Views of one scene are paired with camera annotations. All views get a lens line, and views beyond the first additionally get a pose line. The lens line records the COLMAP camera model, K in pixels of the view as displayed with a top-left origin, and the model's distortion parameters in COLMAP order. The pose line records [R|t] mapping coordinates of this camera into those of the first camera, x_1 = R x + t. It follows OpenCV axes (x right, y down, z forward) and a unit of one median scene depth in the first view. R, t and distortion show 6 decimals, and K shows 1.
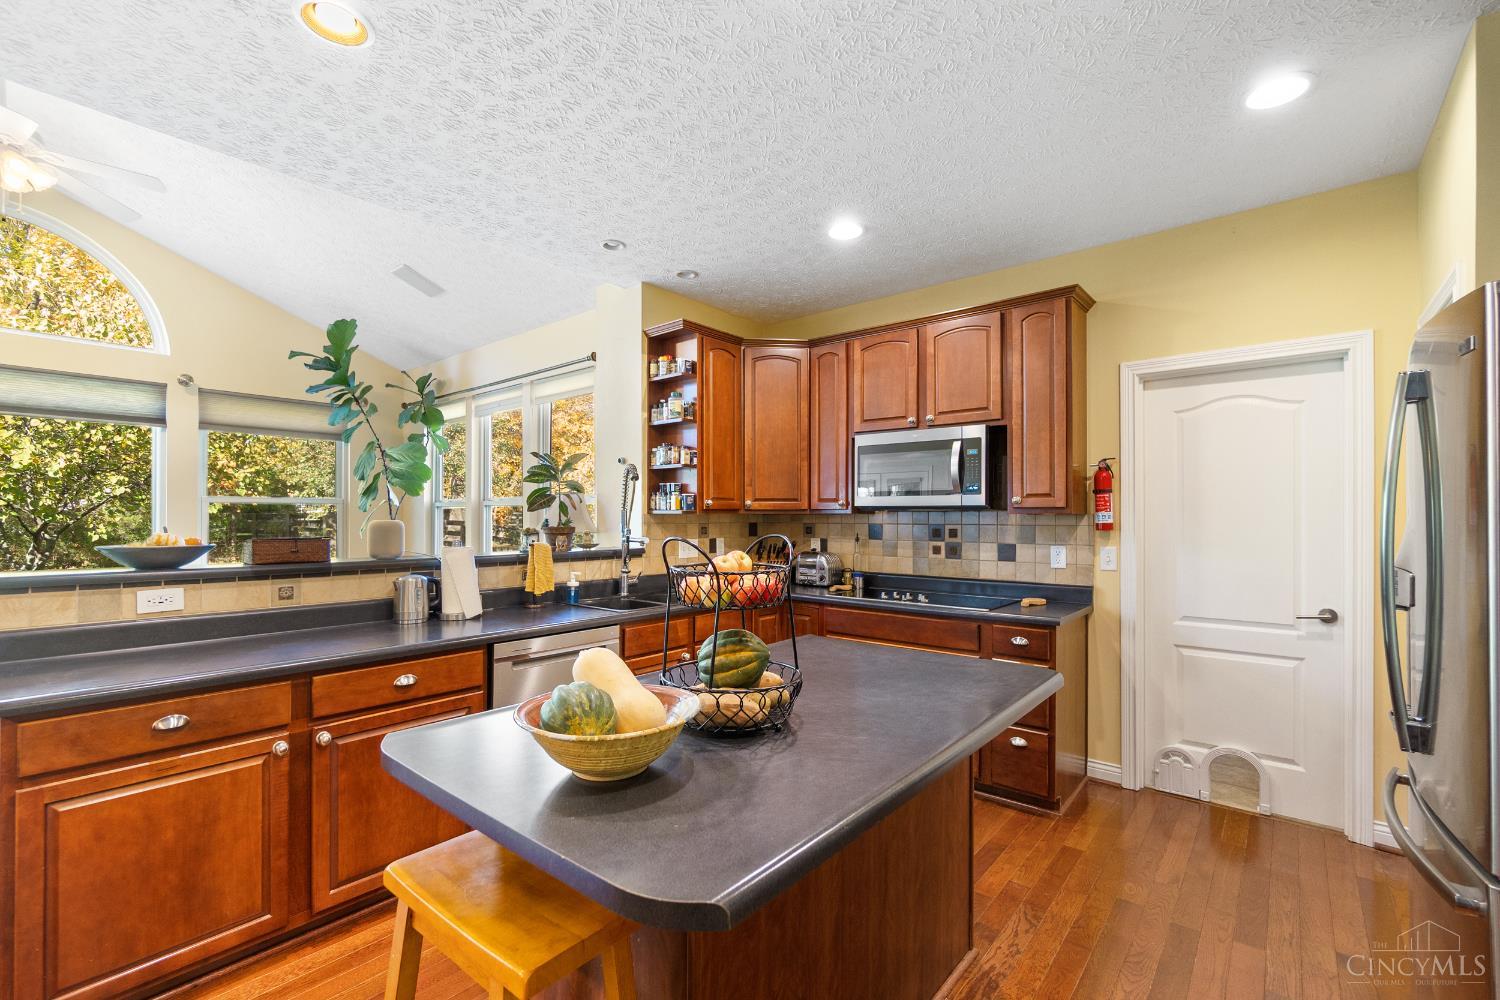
lens RADIAL K [[641.5, 0, 749.7], [0, 641.5, 516.2], [0, 0, 1]] dist [0.000584, 0.000047]
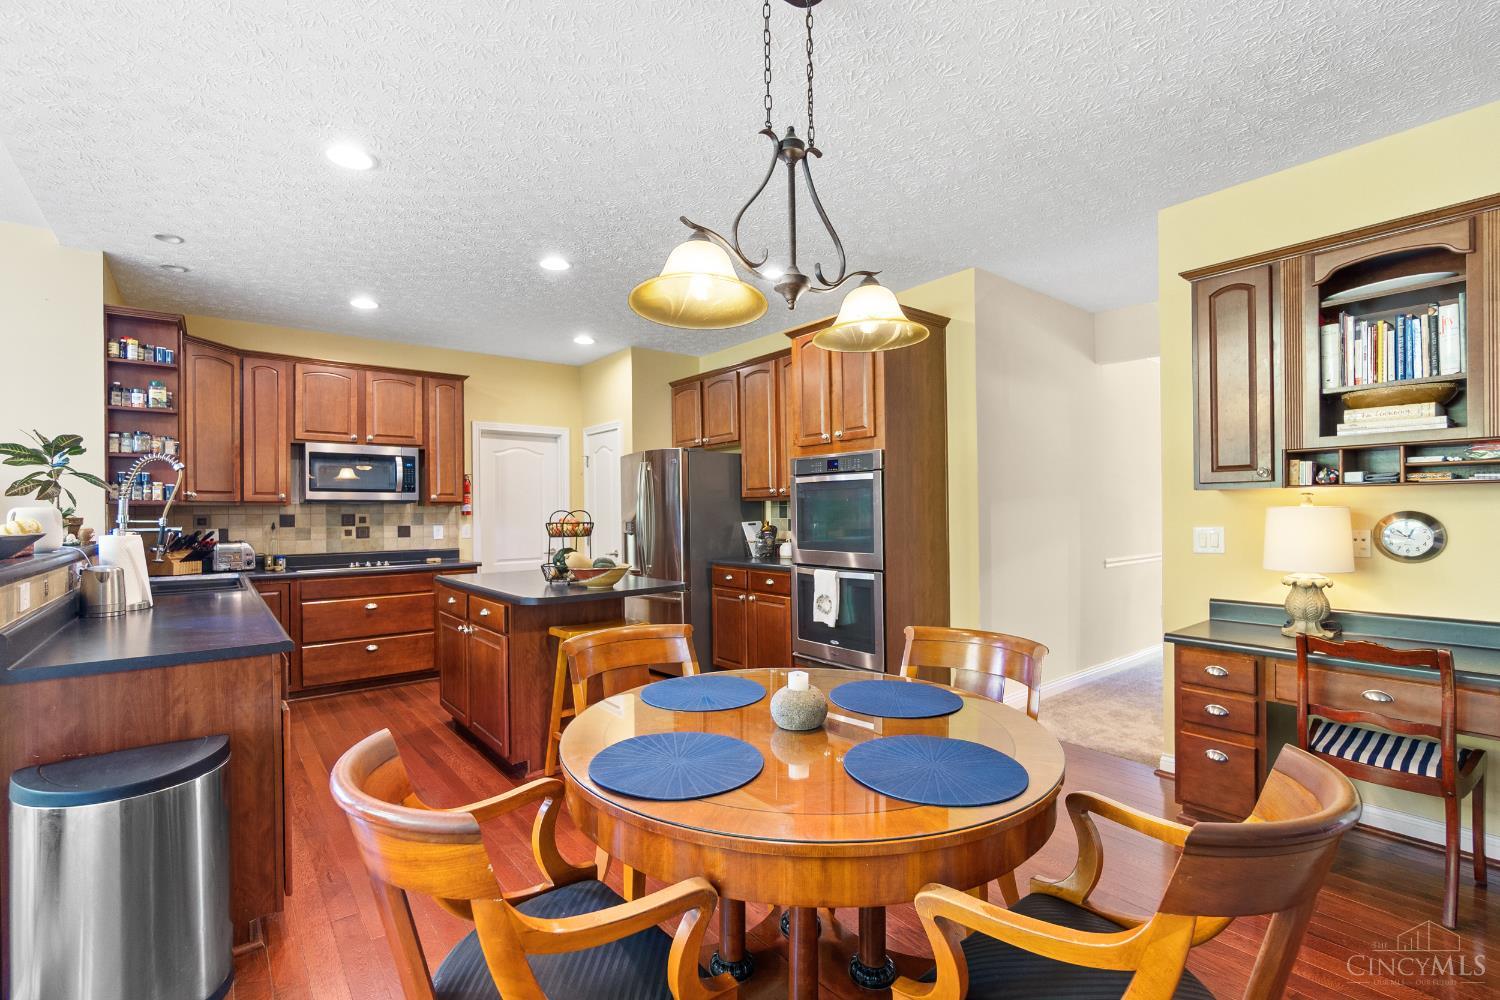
lens RADIAL K [[669.1, 0, 750.0], [0, 669.1, 500.0], [0, 0, 1]] dist [0.000052, -0.000005]
pose [[0.191149, 0.012027, 0.981487, -0.982515], [0.007117, 0.999882, -0.013639, 0.009872], [-0.981535, 0.009593, 0.191040, -0.094528]]
